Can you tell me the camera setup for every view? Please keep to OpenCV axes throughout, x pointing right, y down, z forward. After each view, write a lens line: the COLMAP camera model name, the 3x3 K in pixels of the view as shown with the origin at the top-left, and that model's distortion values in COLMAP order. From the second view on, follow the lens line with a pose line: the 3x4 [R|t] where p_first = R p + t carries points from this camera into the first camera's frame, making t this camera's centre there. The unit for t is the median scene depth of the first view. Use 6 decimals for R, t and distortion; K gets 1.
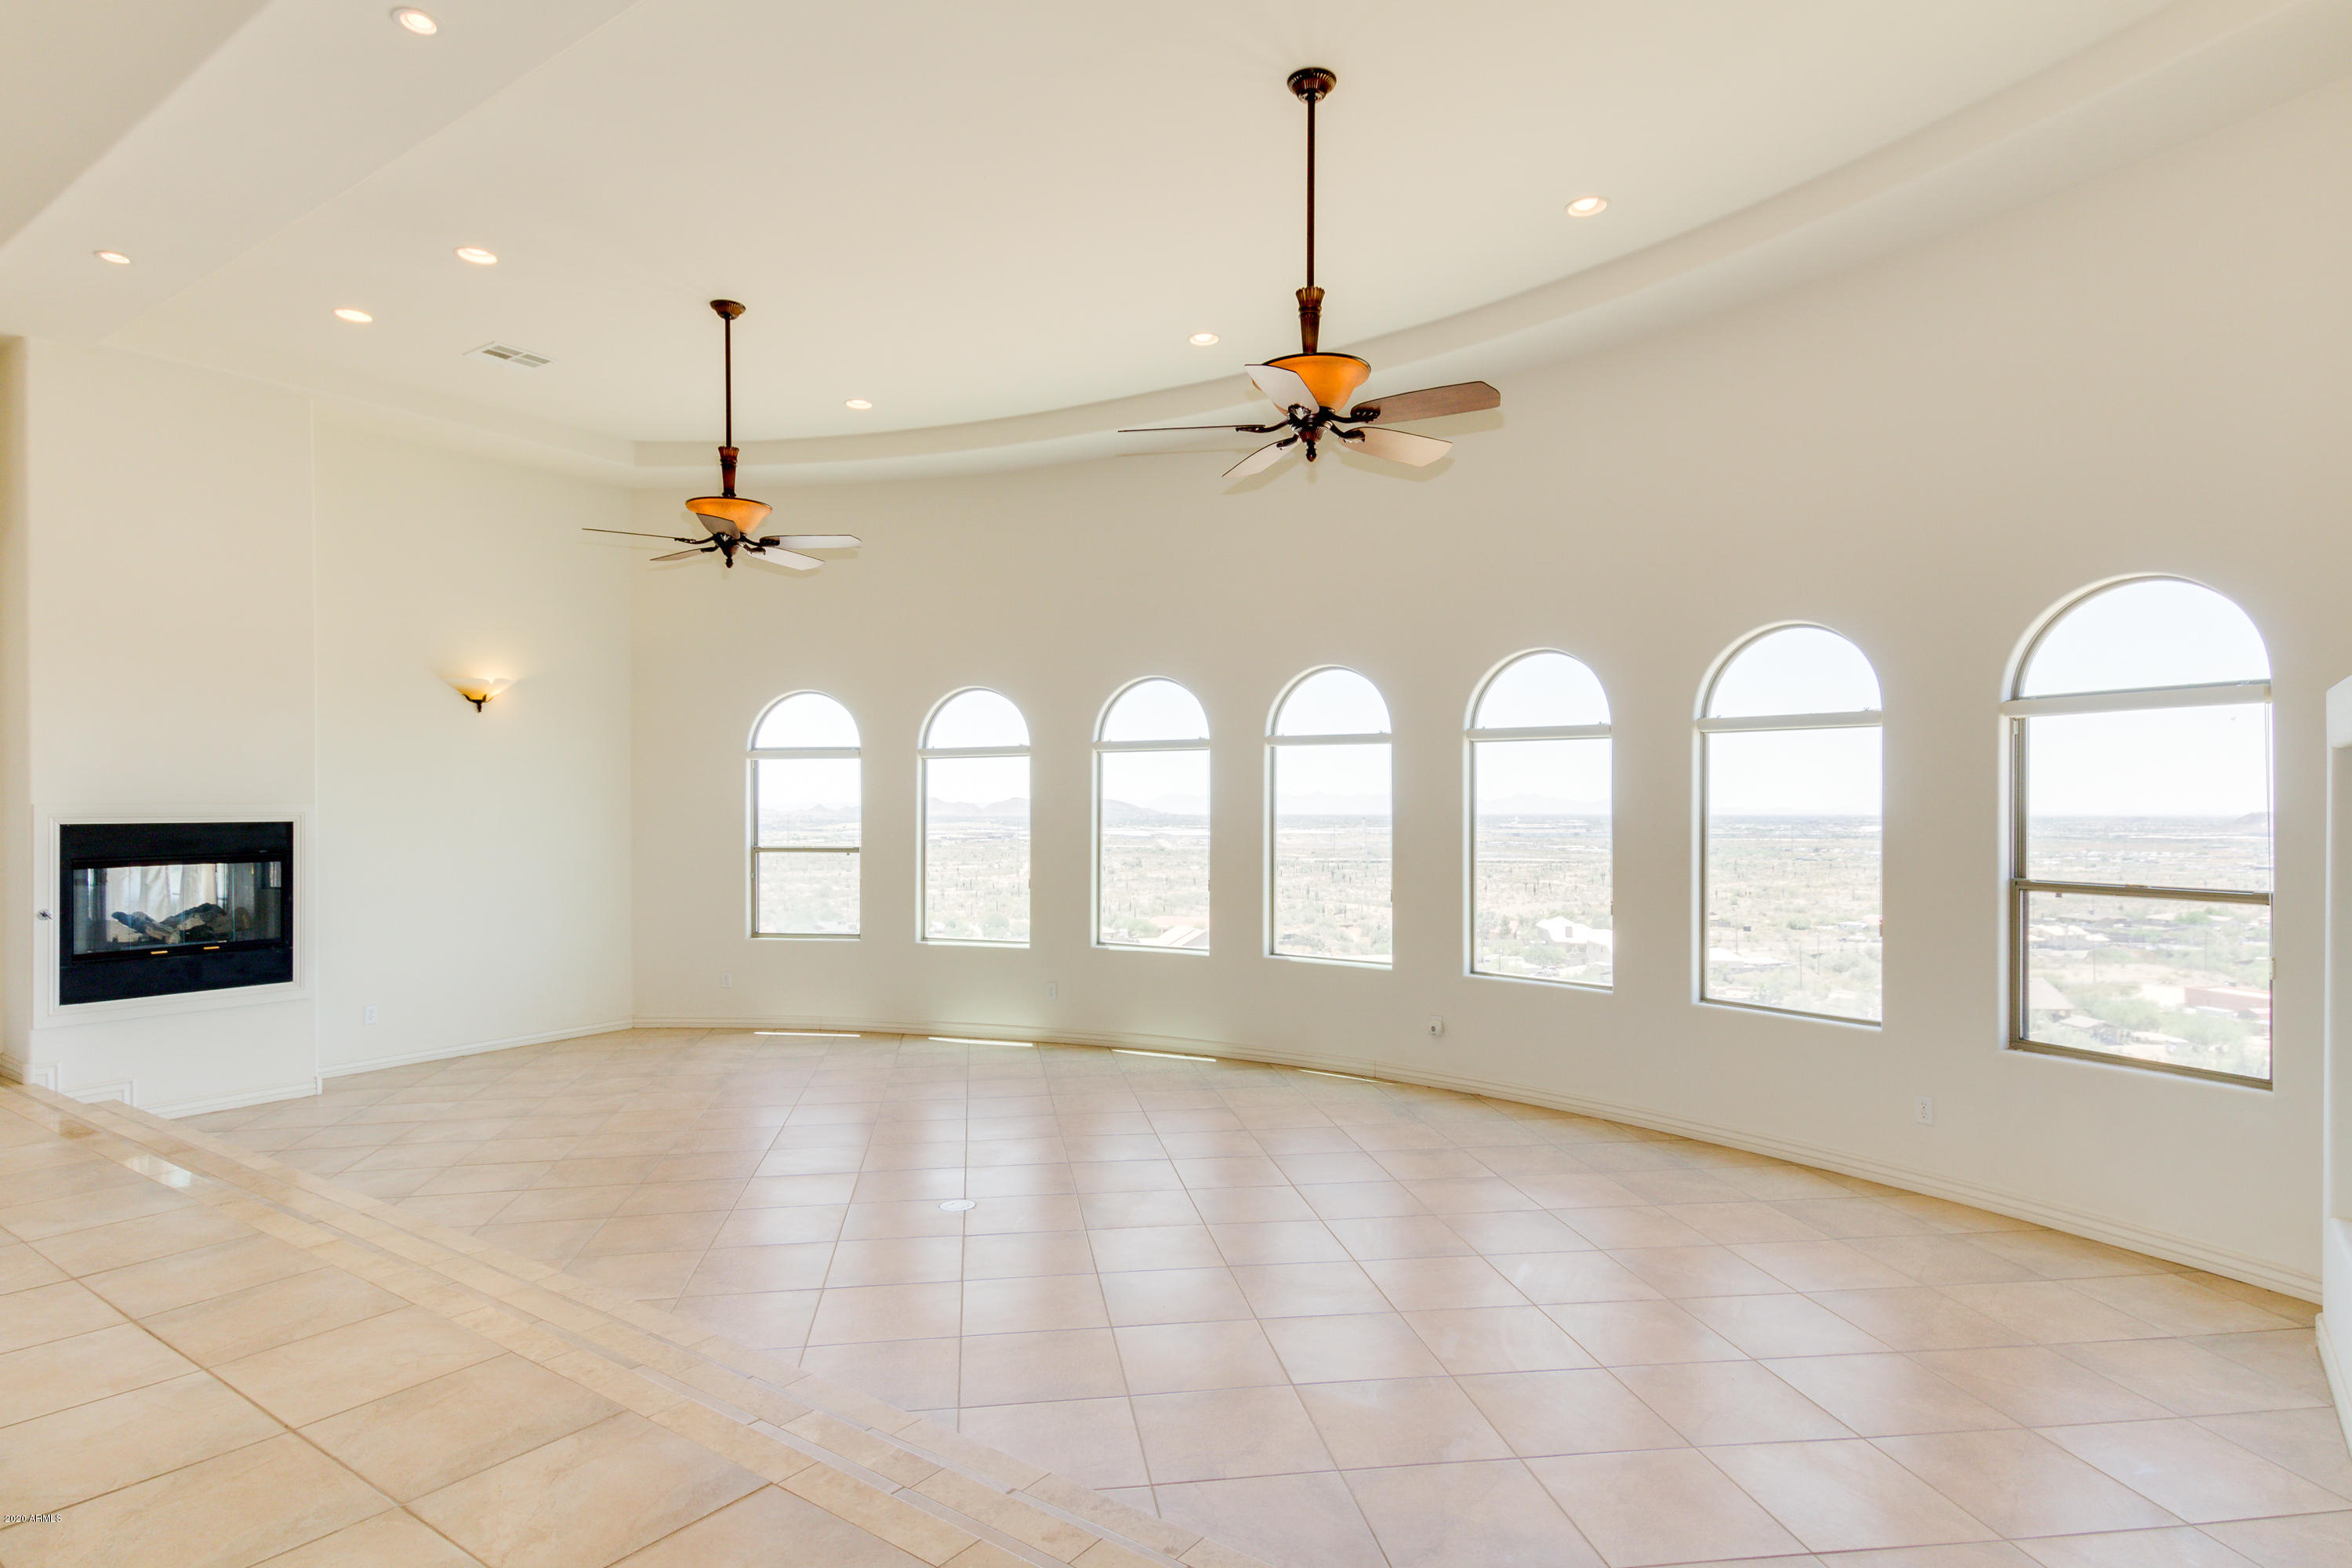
lens RADIAL K [[1301.1, 0, 1158.4], [0, 1301.1, 794.3], [0, 0, 1]] dist [0.027294, -0.000129]
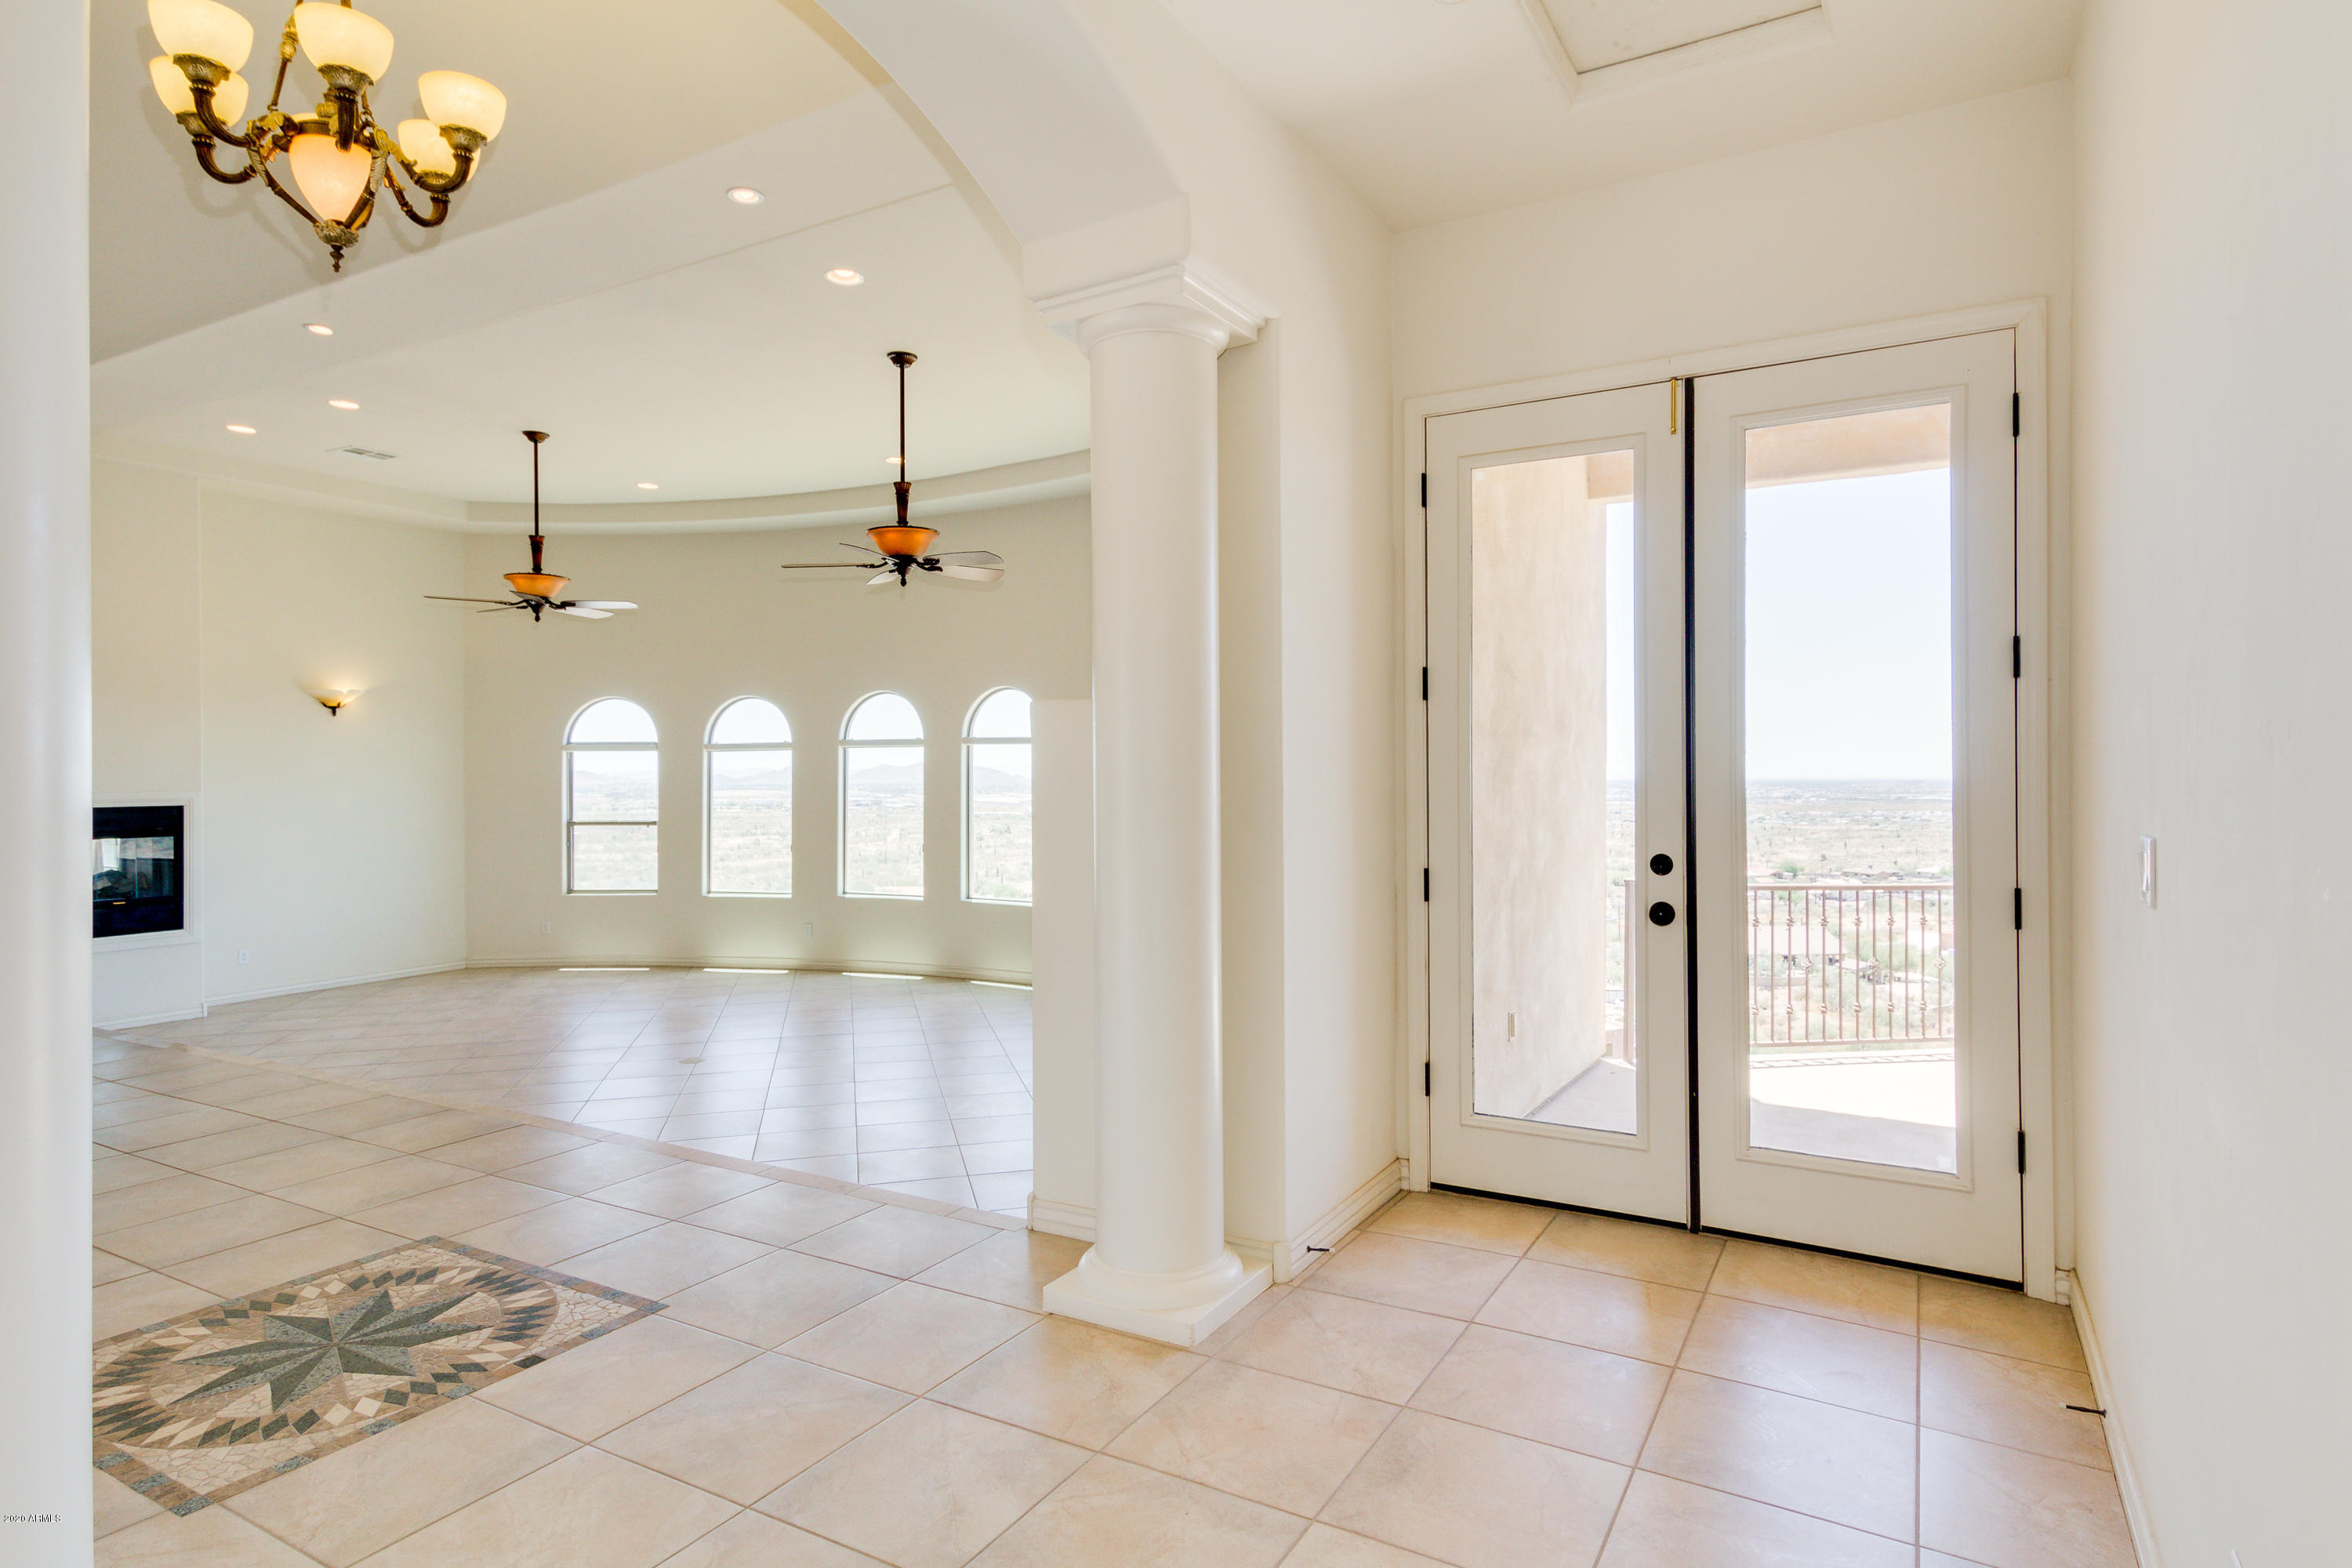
lens RADIAL K [[1277.0, 0, 1182.3], [0, 1277.0, 765.6], [0, 0, 1]] dist [0.037771, -0.014066]
pose [[0.992661, -0.001983, 0.120917, 0.162105], [0.001570, 0.999993, 0.003512, -0.021599], [-0.120923, -0.003297, 0.992656, -0.386097]]
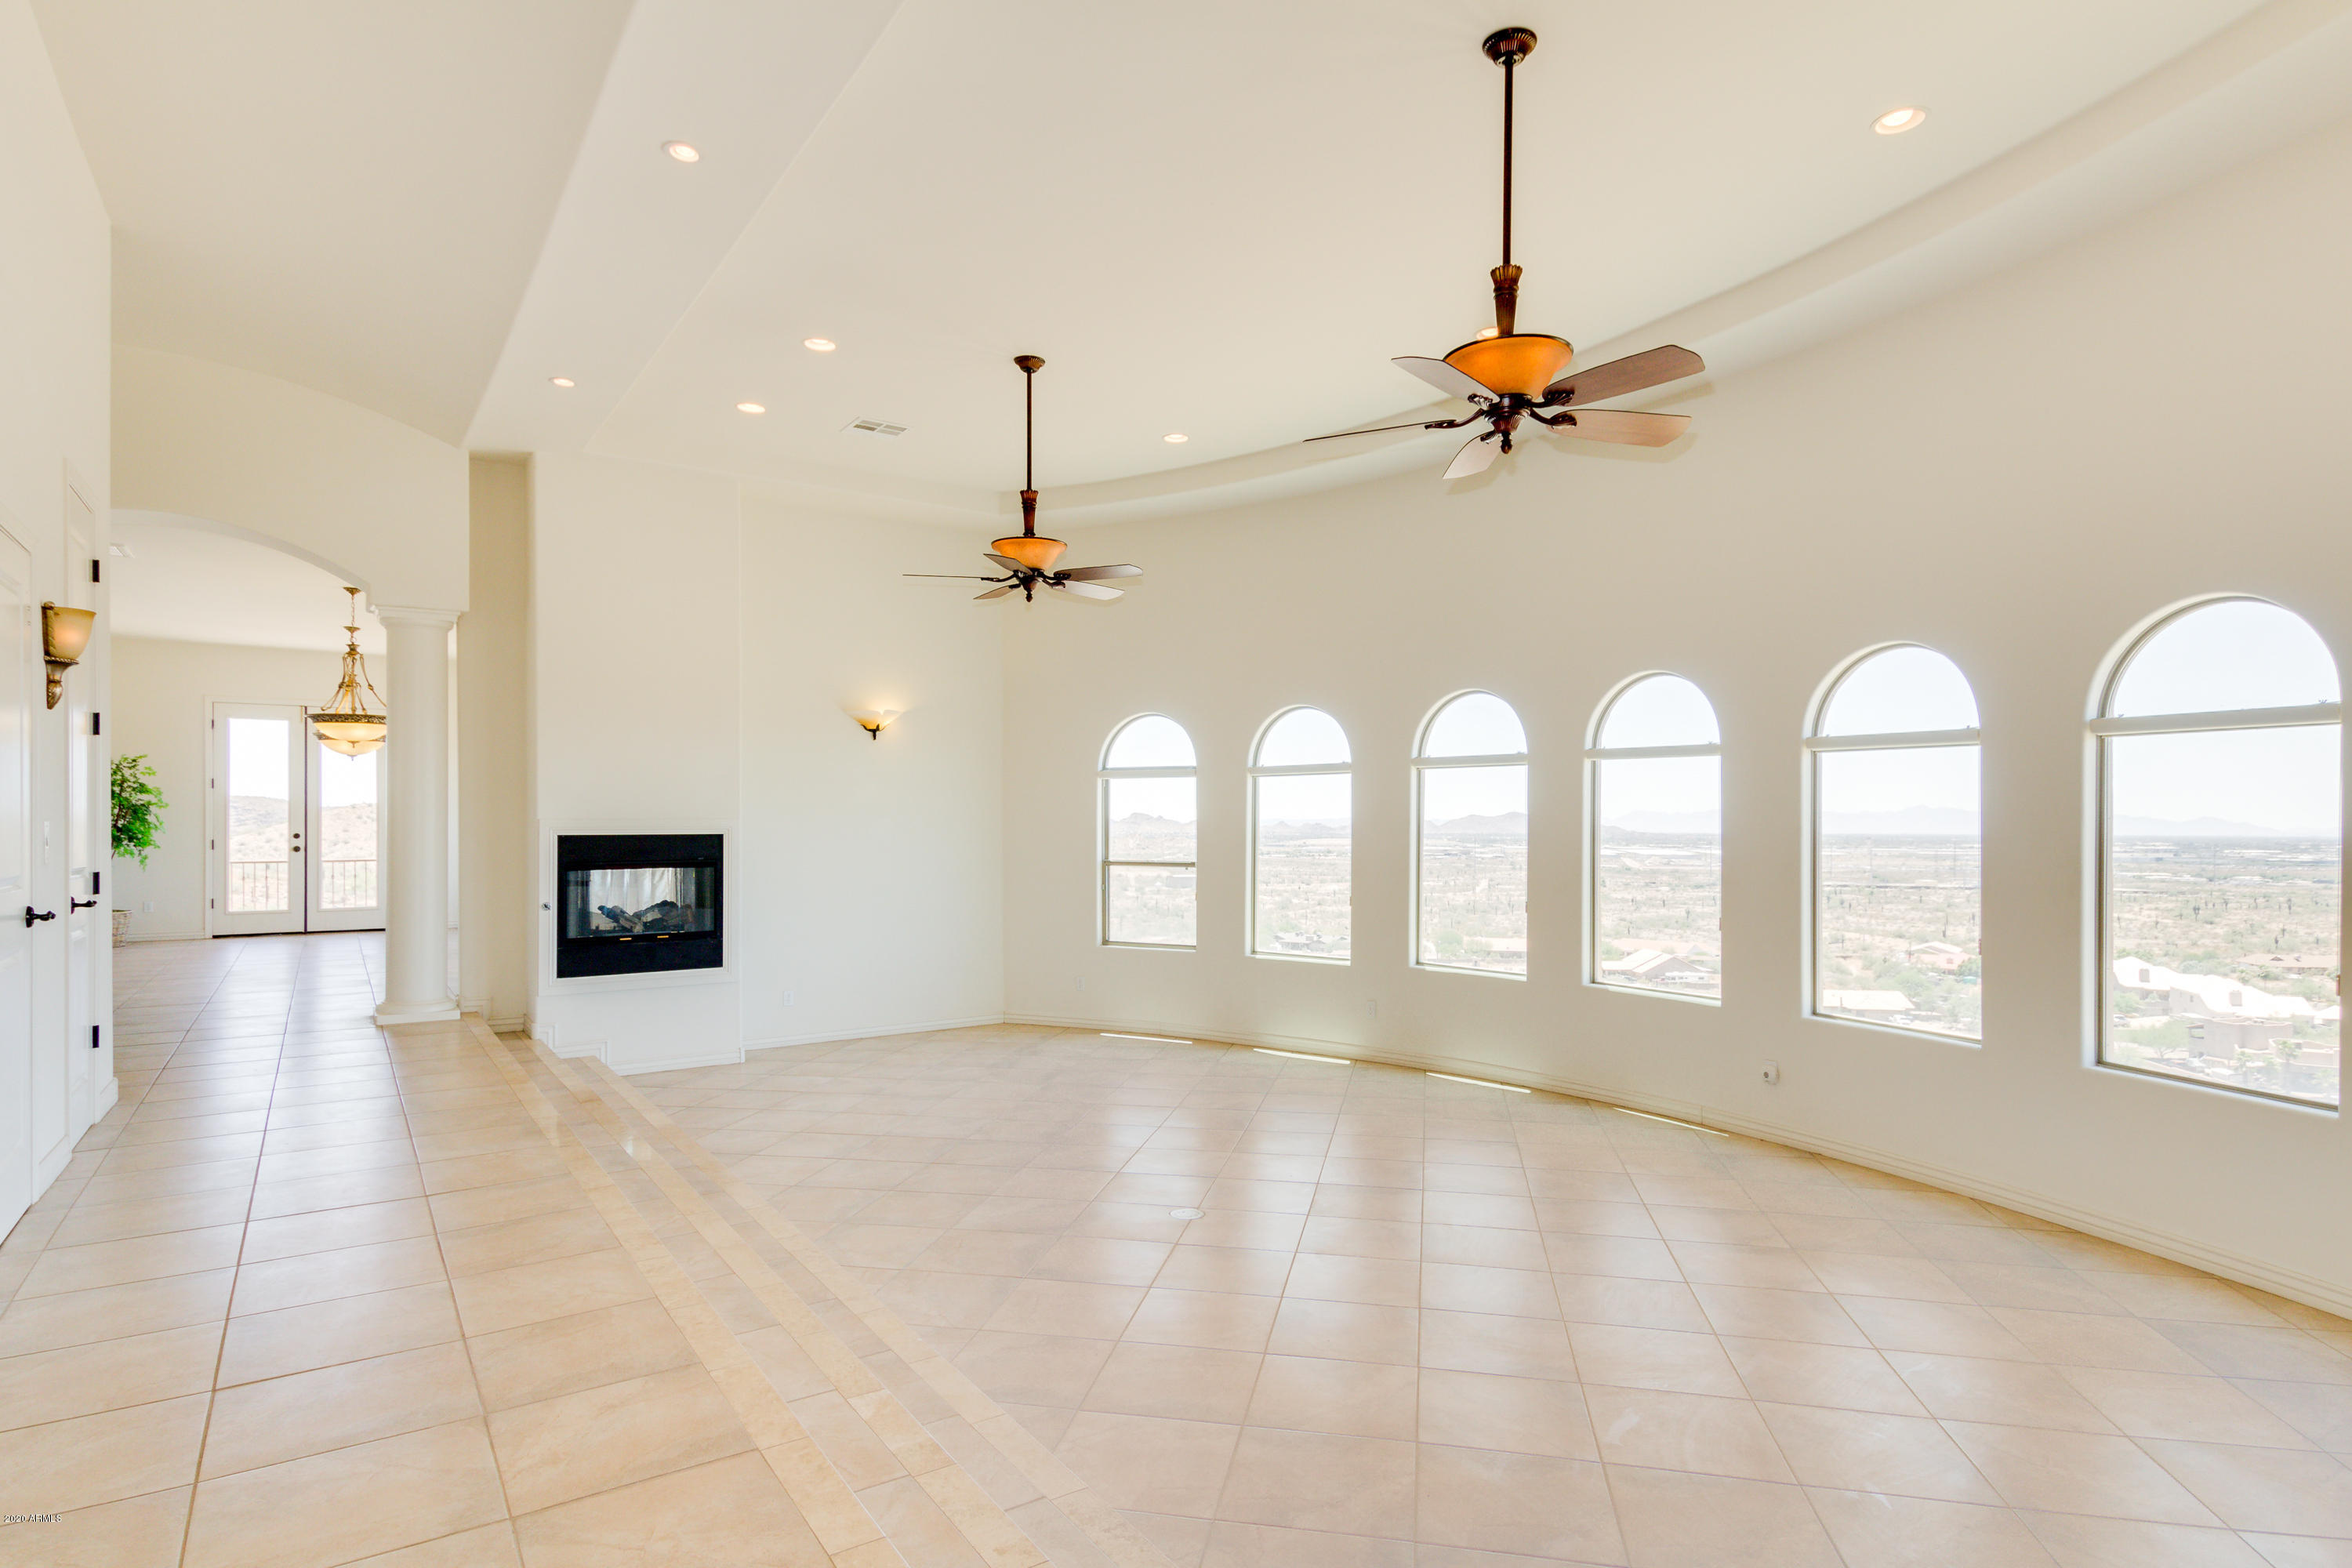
lens RADIAL K [[1276.7, 0, 1169.9], [0, 1276.7, 811.2], [0, 0, 1]] dist [0.031108, 0.000981]
pose [[0.942623, 0.000200, -0.333858, 0.117764], [-0.000244, 1.000000, -0.000091, -0.000034], [0.333858, 0.000168, 0.942623, 0.035006]]
